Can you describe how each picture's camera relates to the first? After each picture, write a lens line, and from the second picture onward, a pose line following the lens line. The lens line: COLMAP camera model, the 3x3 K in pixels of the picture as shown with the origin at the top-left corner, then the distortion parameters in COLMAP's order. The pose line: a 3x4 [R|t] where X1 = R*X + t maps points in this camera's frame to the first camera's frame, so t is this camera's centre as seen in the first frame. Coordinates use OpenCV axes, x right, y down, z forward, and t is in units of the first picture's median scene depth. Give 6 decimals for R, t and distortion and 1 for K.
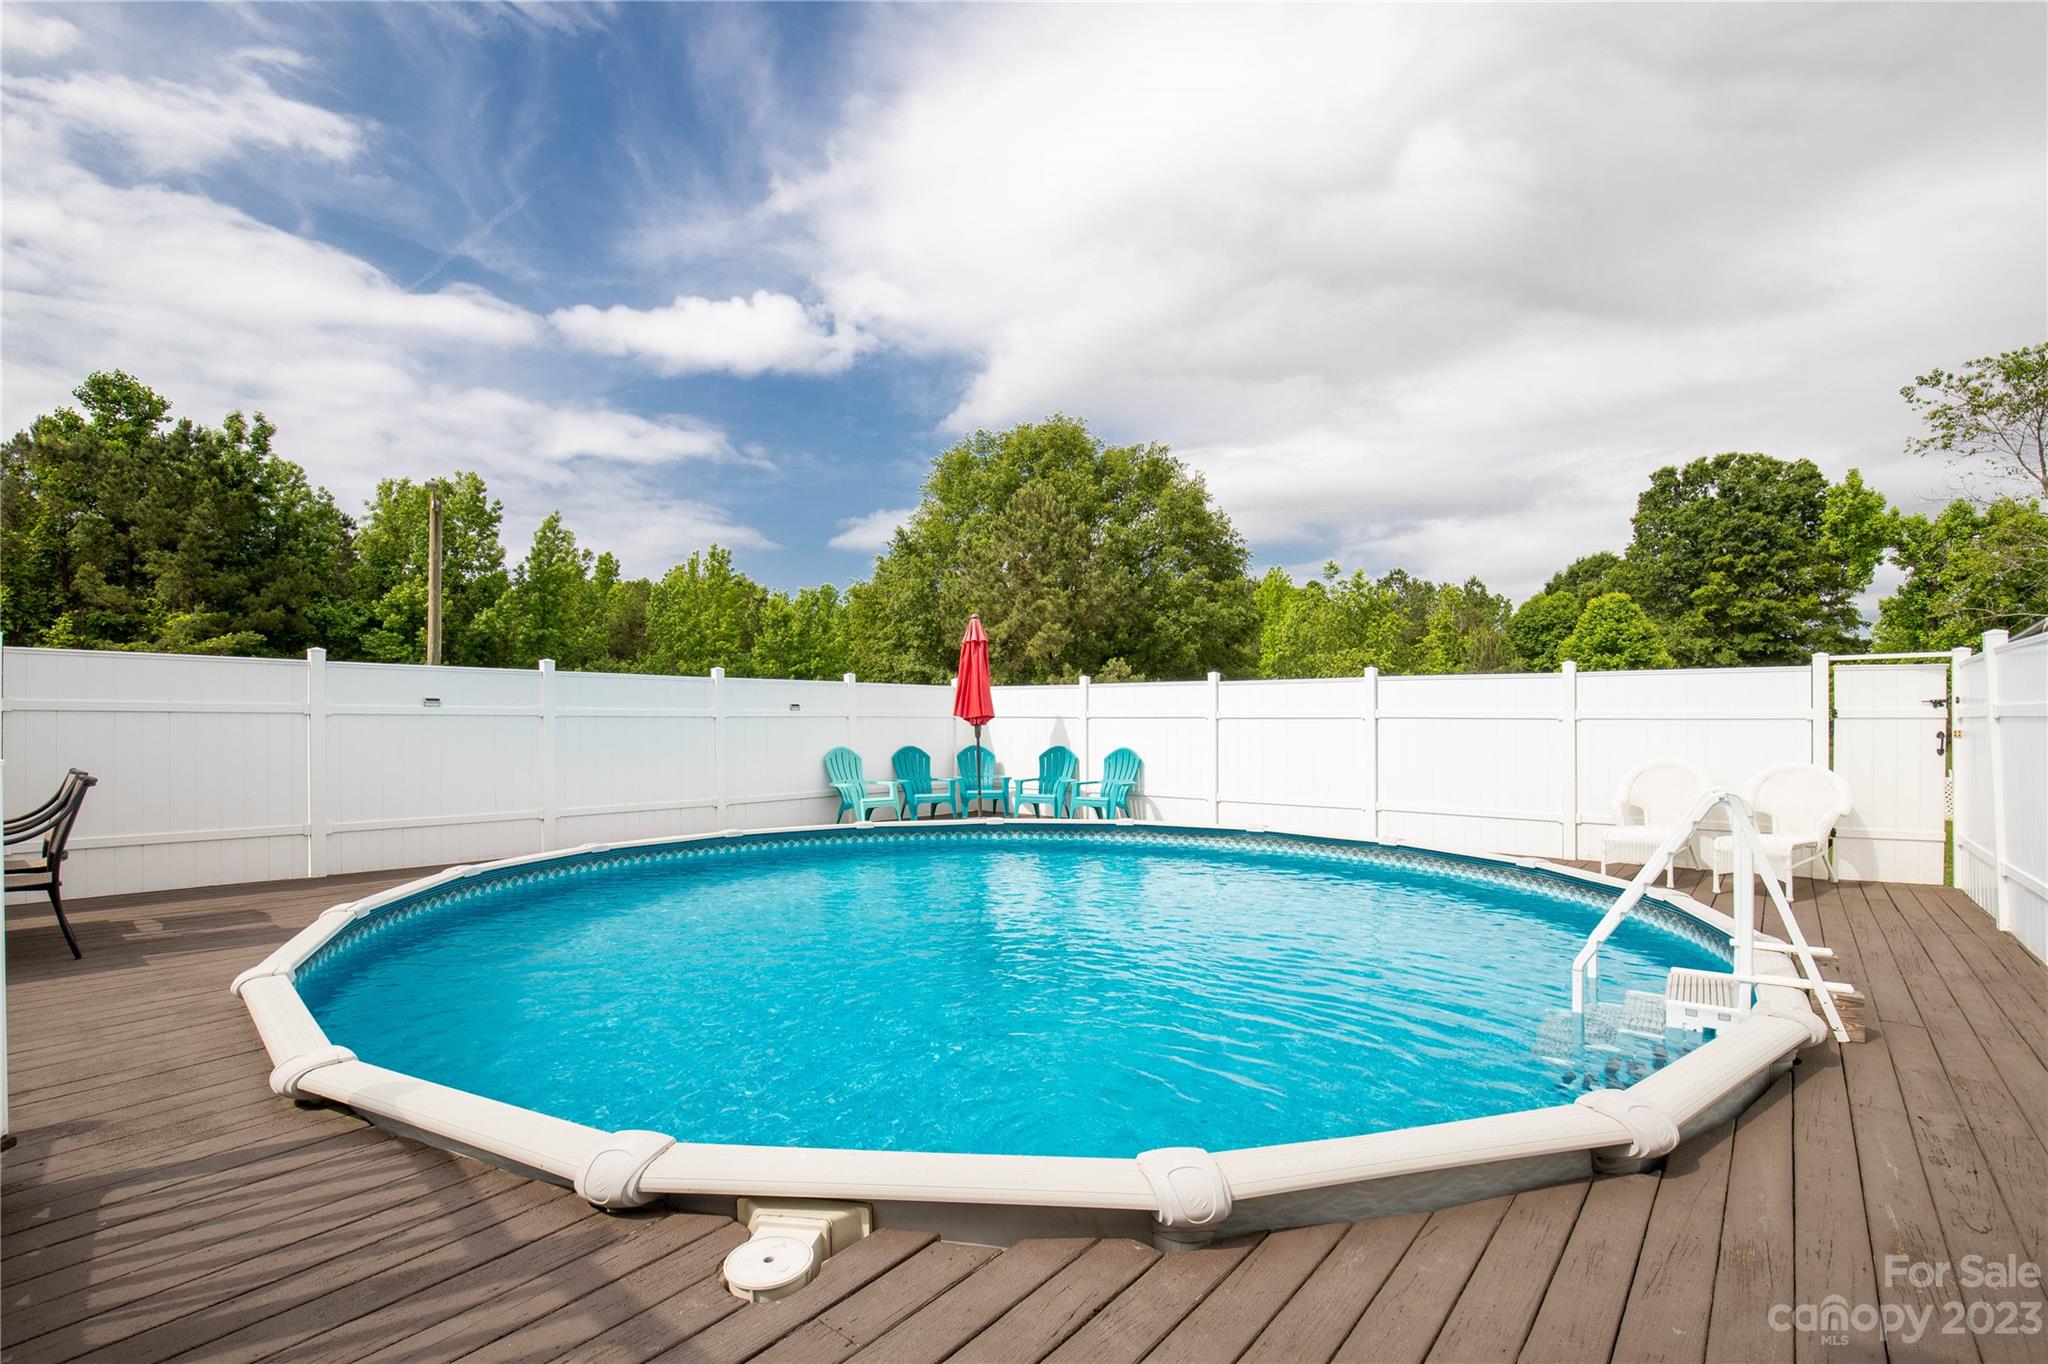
lens RADIAL K [[969.7, 0, 1012.8], [0, 969.7, 797.7], [0, 0, 1]] dist [-0.022182, 0.004597]
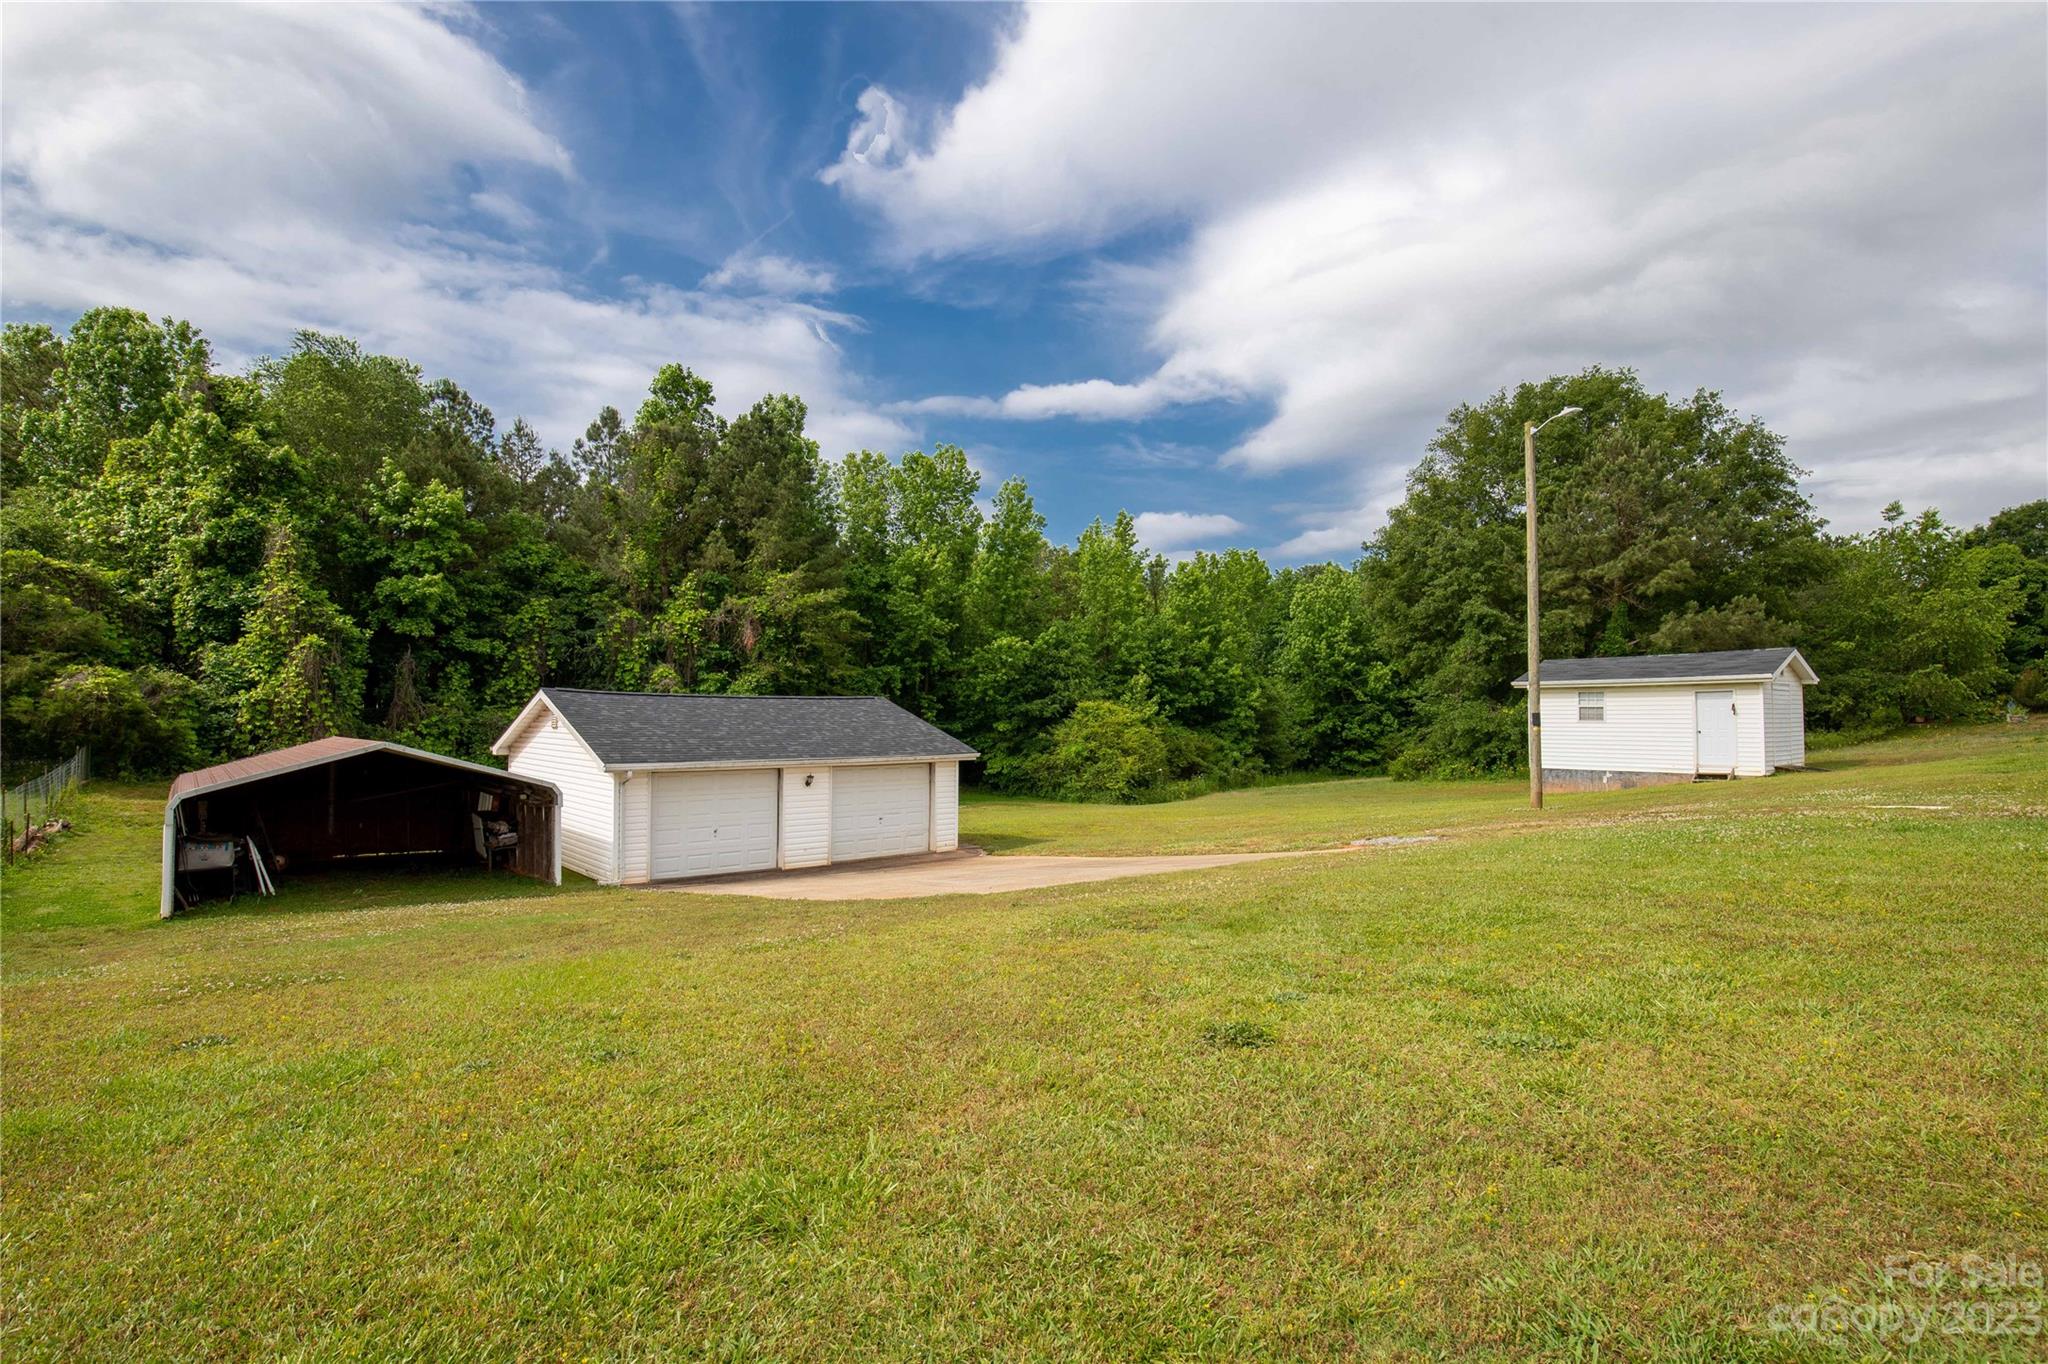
lens RADIAL K [[969.7, 0, 1014.3], [0, 969.7, 783.0], [0, 0, 1]] dist [-0.022182, 0.004597]
pose [[0.989857, 0.014823, -0.141294, -0.407352], [-0.015646, 0.999866, -0.004715, 0.057291], [0.141205, 0.006878, 0.989957, -0.093912]]
